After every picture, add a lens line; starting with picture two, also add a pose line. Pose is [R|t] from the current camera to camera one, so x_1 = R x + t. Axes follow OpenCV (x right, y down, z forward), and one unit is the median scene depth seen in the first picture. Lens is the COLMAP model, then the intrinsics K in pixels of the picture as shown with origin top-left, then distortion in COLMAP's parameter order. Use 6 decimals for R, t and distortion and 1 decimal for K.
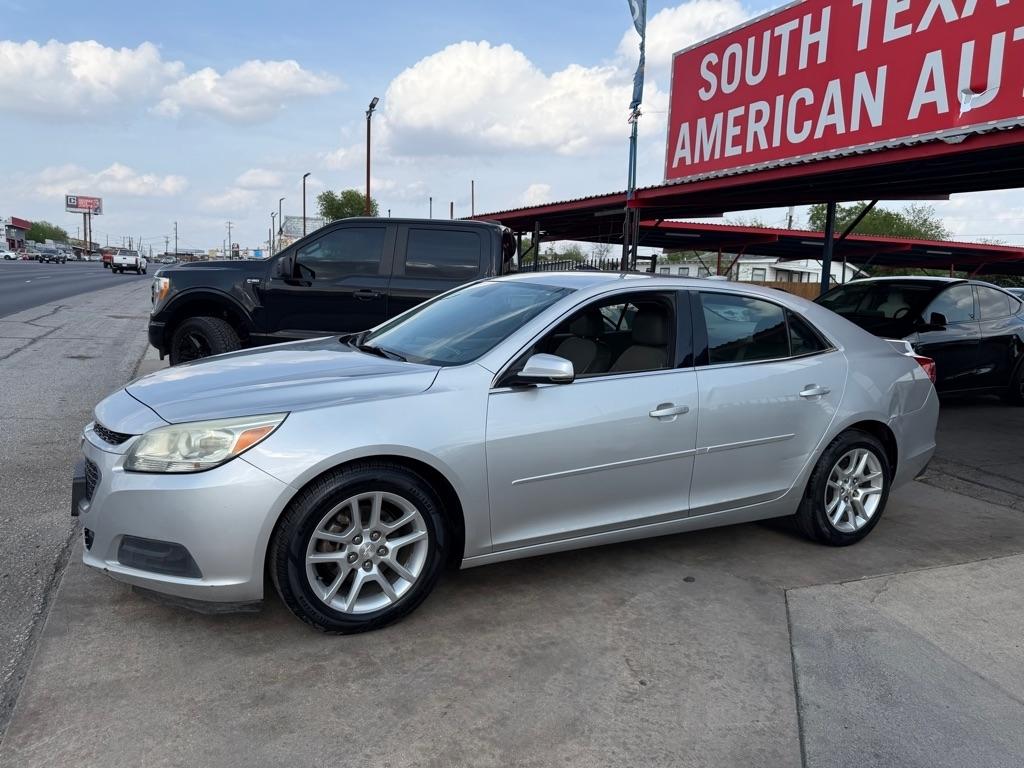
lens RADIAL K [[725.9, 0, 506.1], [0, 725.9, 380.3], [0, 0, 1]] dist [0.023601, -0.030452]
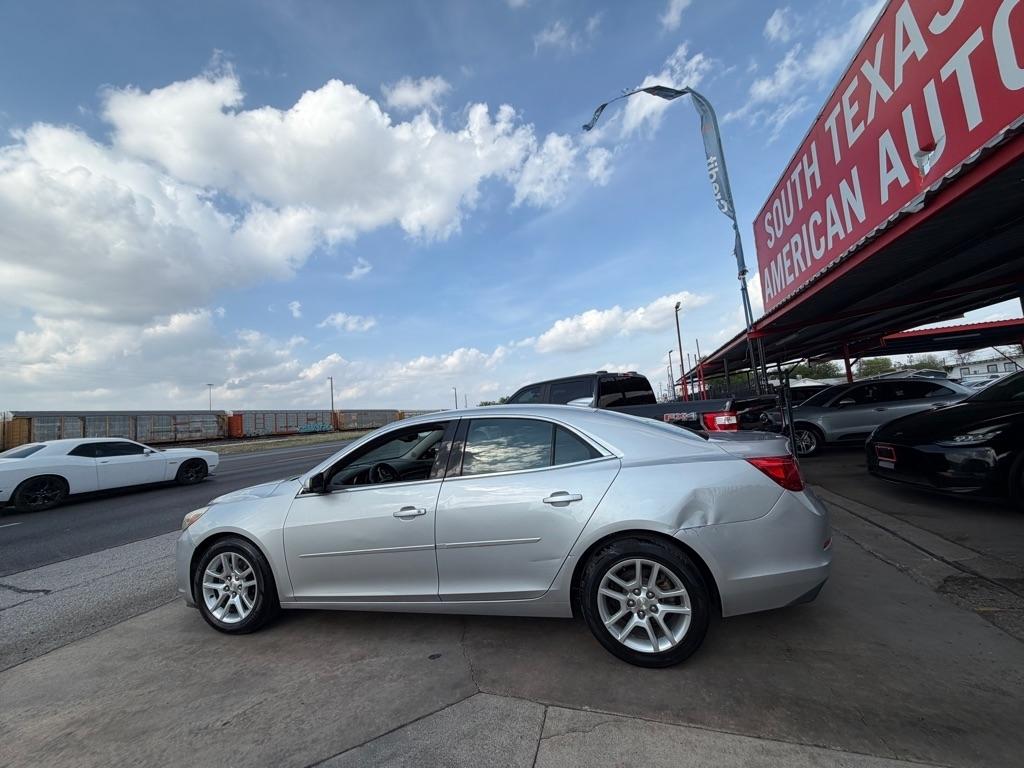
lens RADIAL K [[408.0, 0, 507.2], [0, 408.0, 384.8], [0, 0, 1]] dist [0.000321, 0.000175]
pose [[0.737820, -0.157988, -0.656248, 0.744410], [0.016956, 0.976254, -0.215964, -0.018513], [0.674785, 0.148215, 0.722978, 0.449170]]
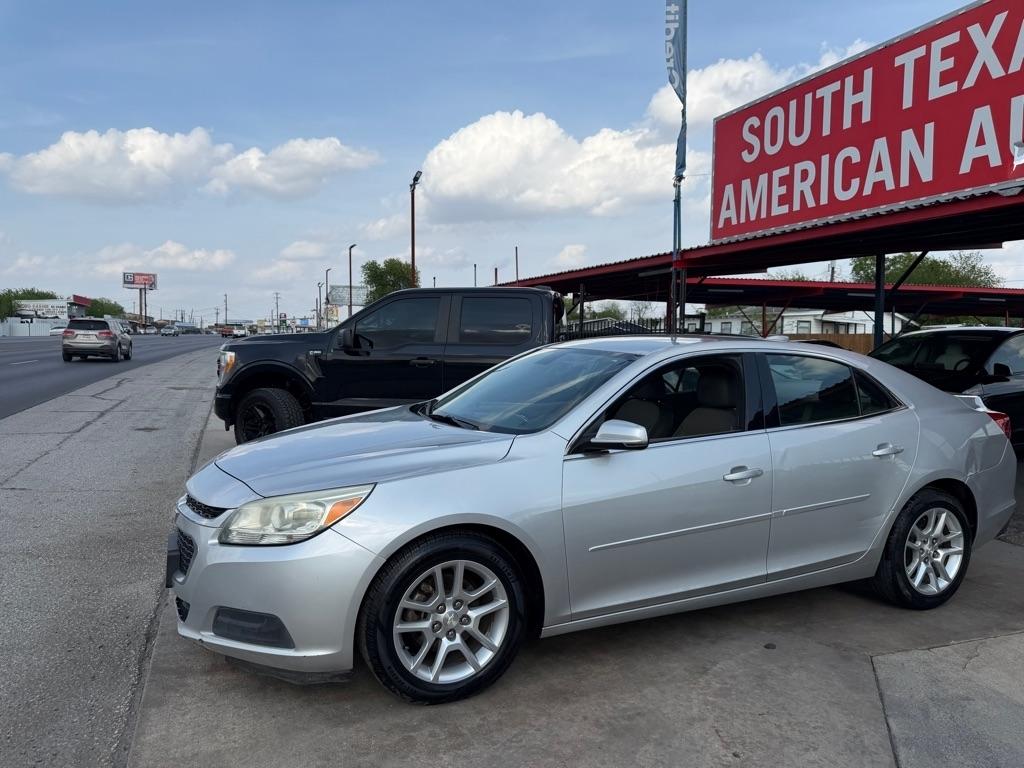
lens RADIAL K [[725.9, 0, 503.6], [0, 725.9, 388.6], [0, 0, 1]] dist [0.023601, -0.030452]
pose [[0.997955, -0.026565, -0.058133, -0.034799], [0.022384, 0.997195, -0.071418, -0.009102], [0.059868, 0.069971, 0.995751, -0.020177]]
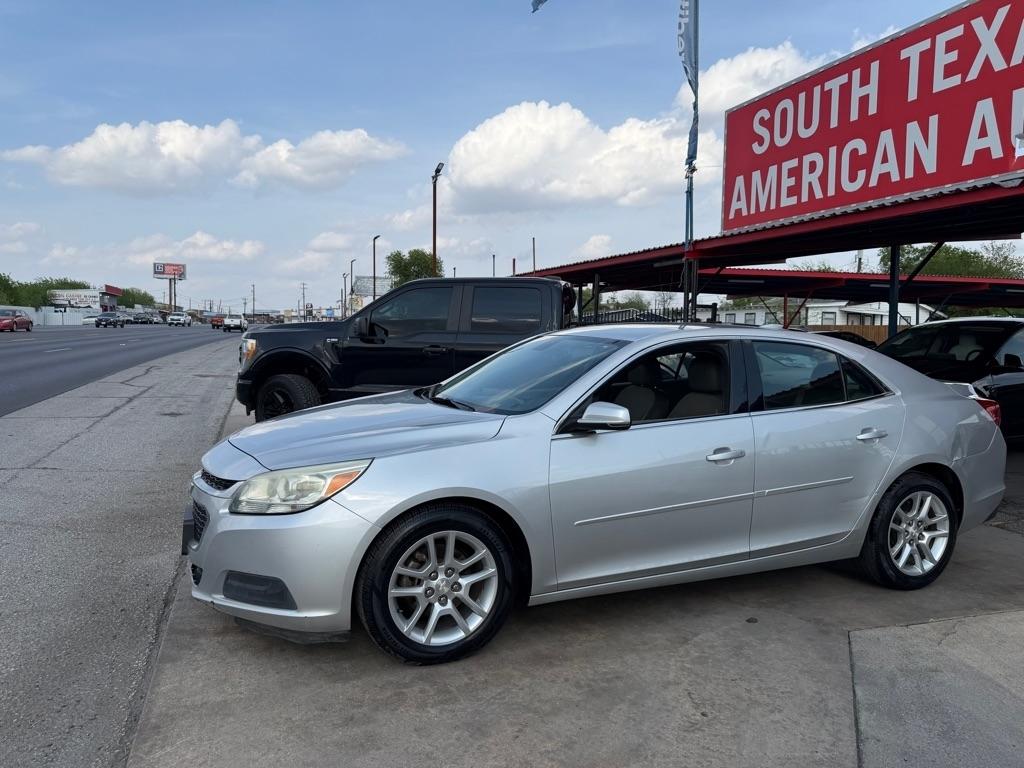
lens RADIAL K [[725.9, 0, 503.9], [0, 725.9, 379.1], [0, 0, 1]] dist [0.023601, -0.030452]
pose [[0.995674, -0.020771, -0.090563, 0.003503], [0.014245, 0.997294, -0.072128, 0.003387], [0.091817, 0.070526, 0.993275, -0.064792]]
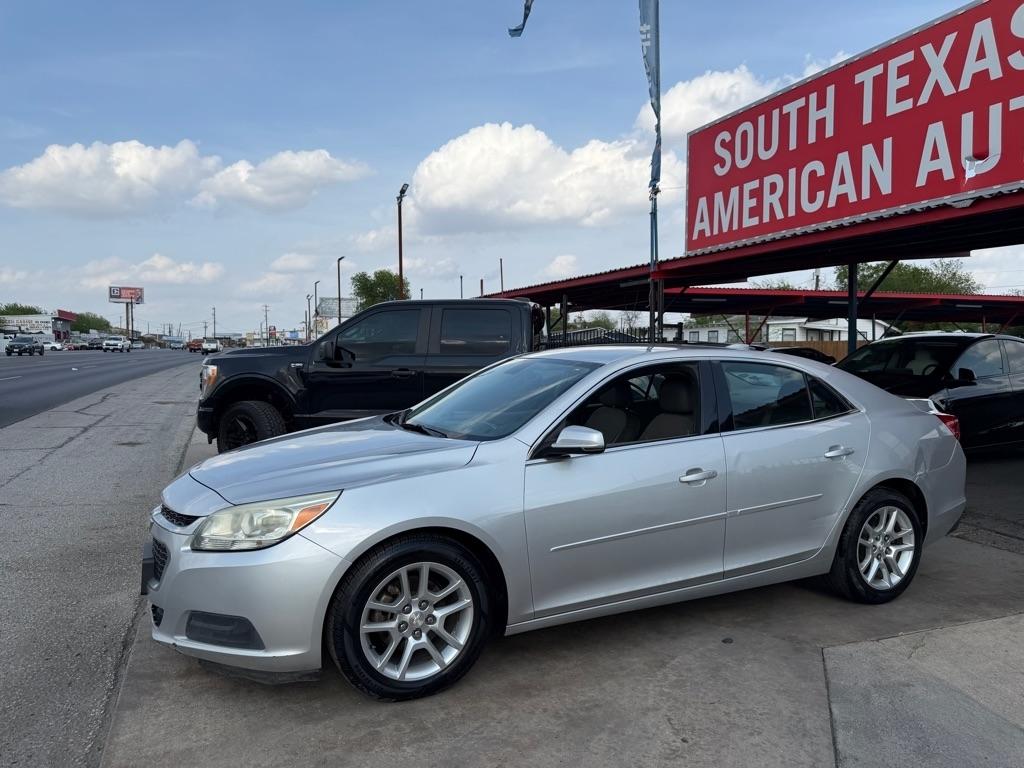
lens RADIAL K [[725.9, 0, 514.9], [0, 725.9, 390.7], [0, 0, 1]] dist [0.023601, -0.030452]
pose [[0.998706, -0.039558, -0.031963, -0.000781], [0.036818, 0.995936, -0.082196, -0.003446], [0.035085, 0.080913, 0.996103, -0.053591]]
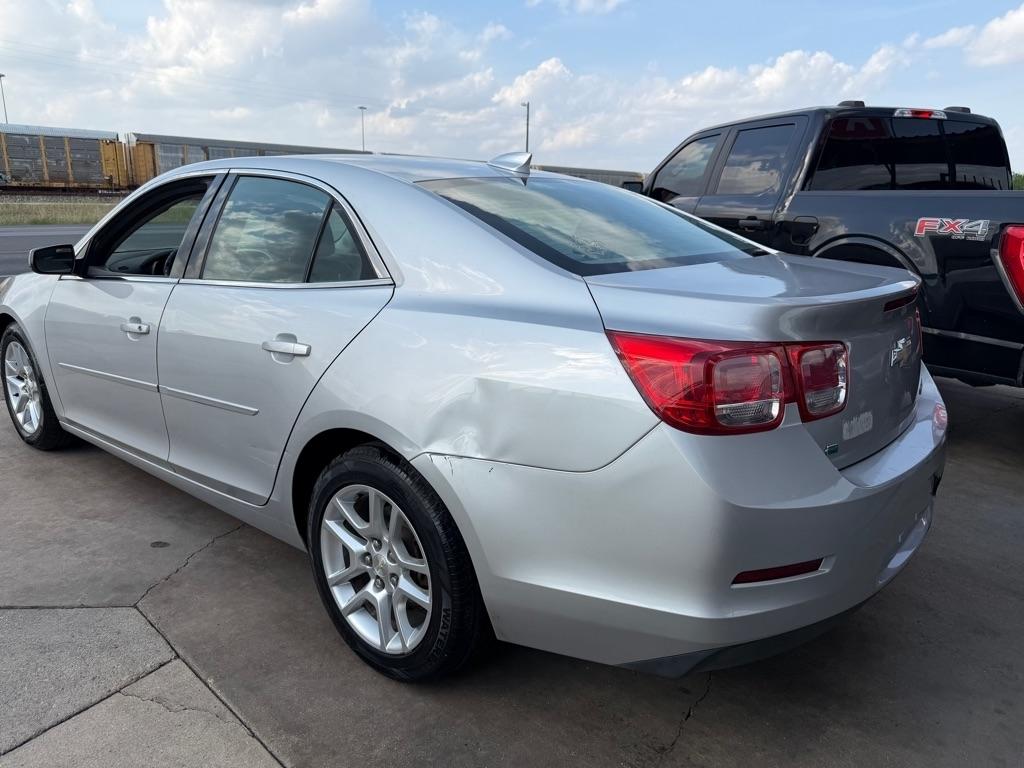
lens RADIAL K [[725.9, 0, 506.0], [0, 725.9, 383.4], [0, 0, 1]] dist [0.023601, -0.030452]
pose [[0.380420, 0.184729, -0.906176, 0.939564], [-0.129413, 0.980840, 0.145621, -0.056127], [0.915714, 0.061874, 0.397037, 0.881157]]
